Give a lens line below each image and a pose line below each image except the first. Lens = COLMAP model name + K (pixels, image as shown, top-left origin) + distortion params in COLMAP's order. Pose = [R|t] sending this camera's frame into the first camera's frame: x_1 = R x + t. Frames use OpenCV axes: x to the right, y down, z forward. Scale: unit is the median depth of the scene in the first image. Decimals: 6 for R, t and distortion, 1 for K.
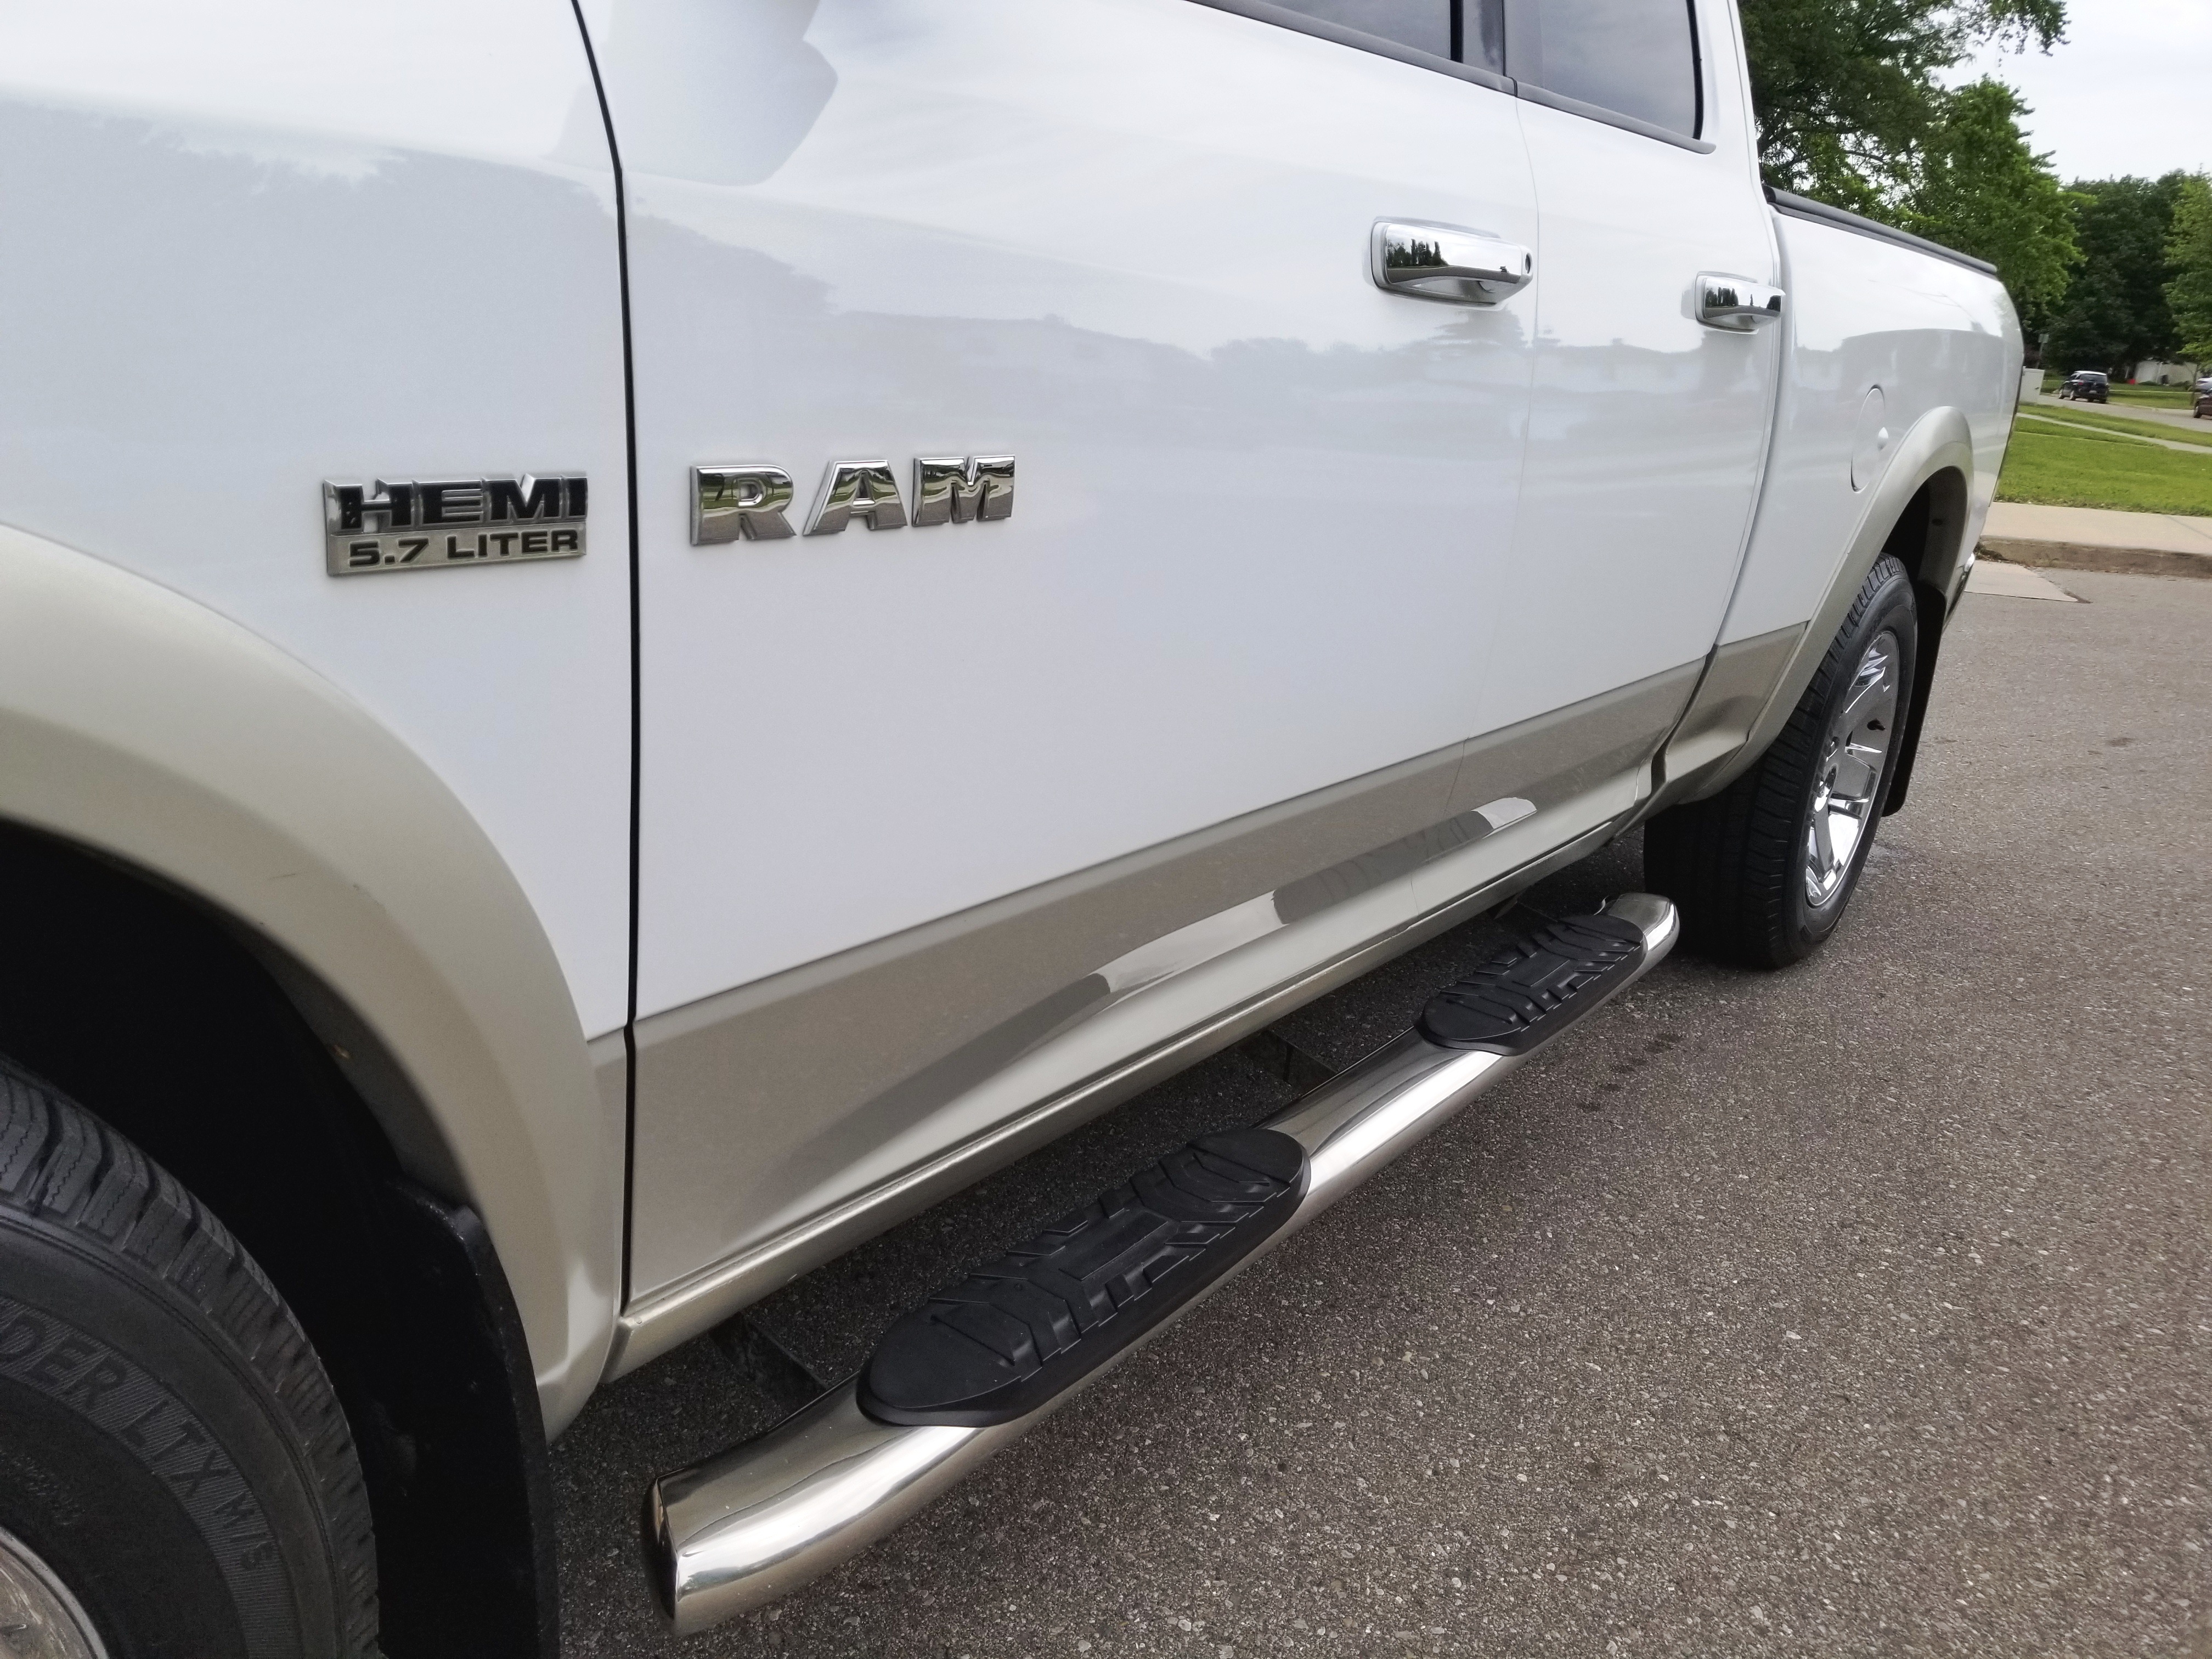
lens RADIAL K [[1750.6, 0, 1098.6], [0, 1750.6, 818.3], [0, 0, 1]] dist [0.079341, 0.003591]
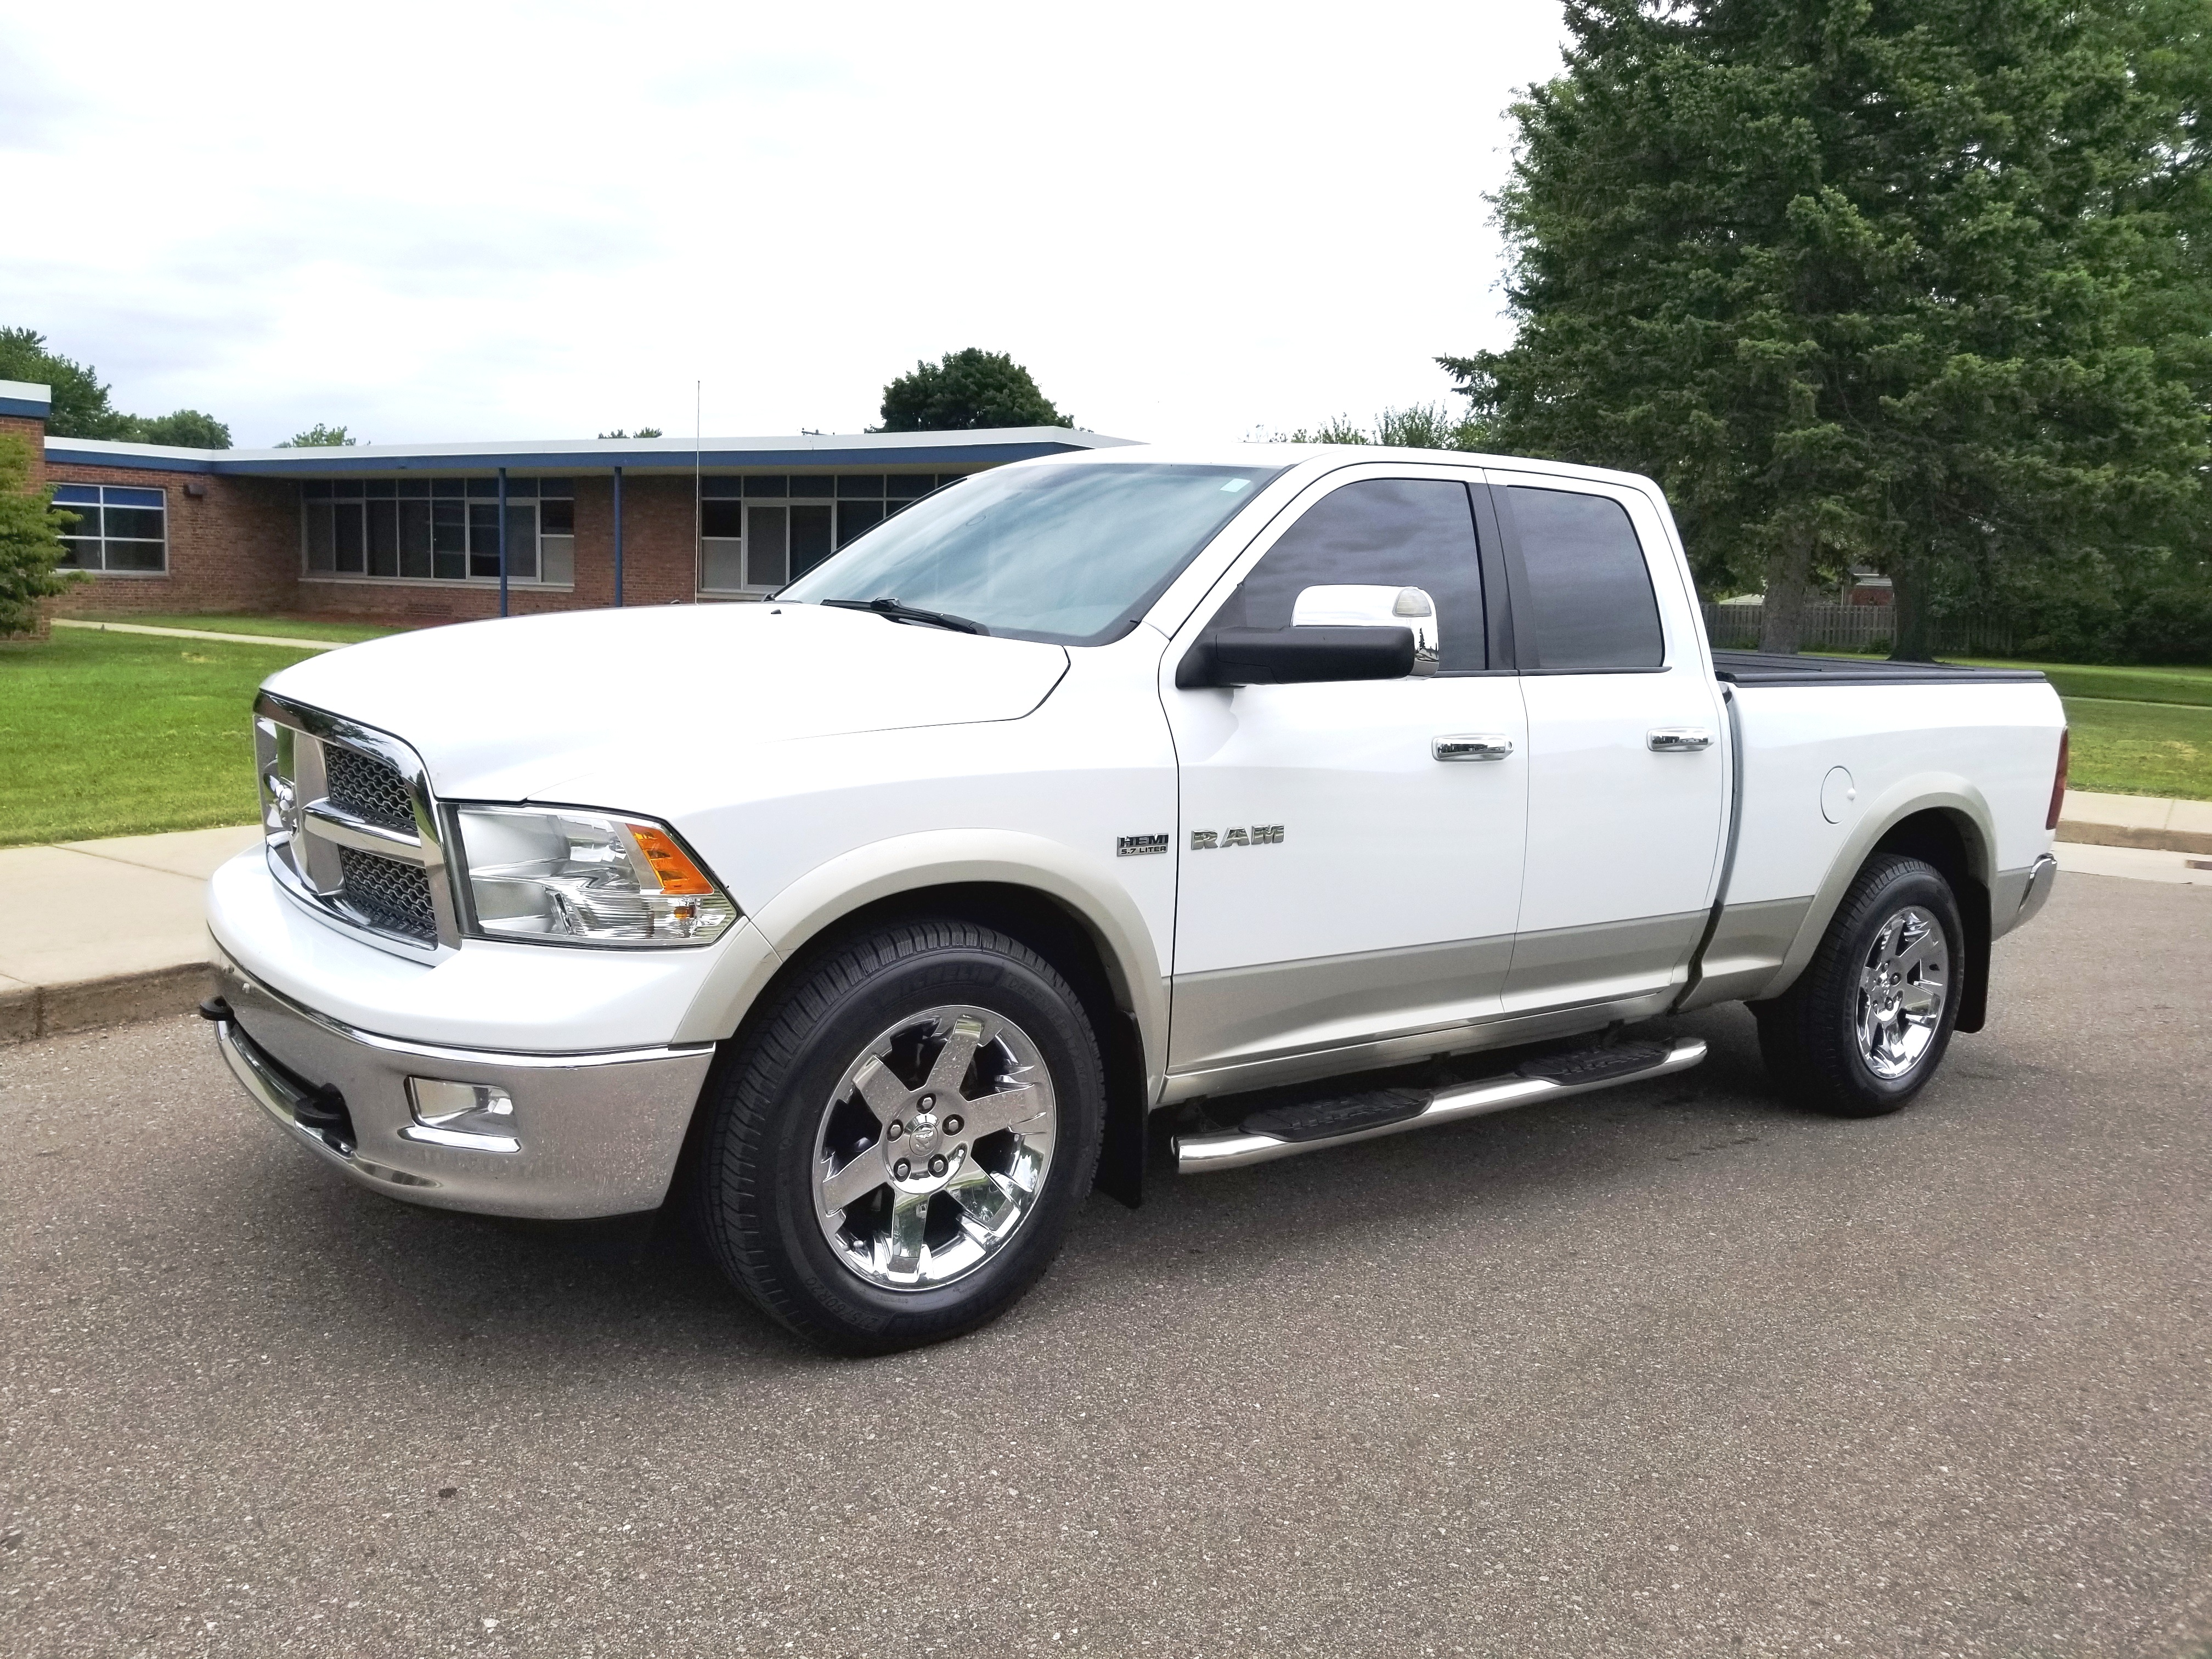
lens RADIAL K [[1750.6, 0, 1103.8], [0, 1750.6, 822.8], [0, 0, 1]] dist [0.079341, 0.003591]
pose [[0.960741, -0.010546, -0.277246, 0.360345], [-0.038396, 0.984608, -0.170506, 0.249663], [0.274777, 0.174458, 0.945549, -1.497286]]
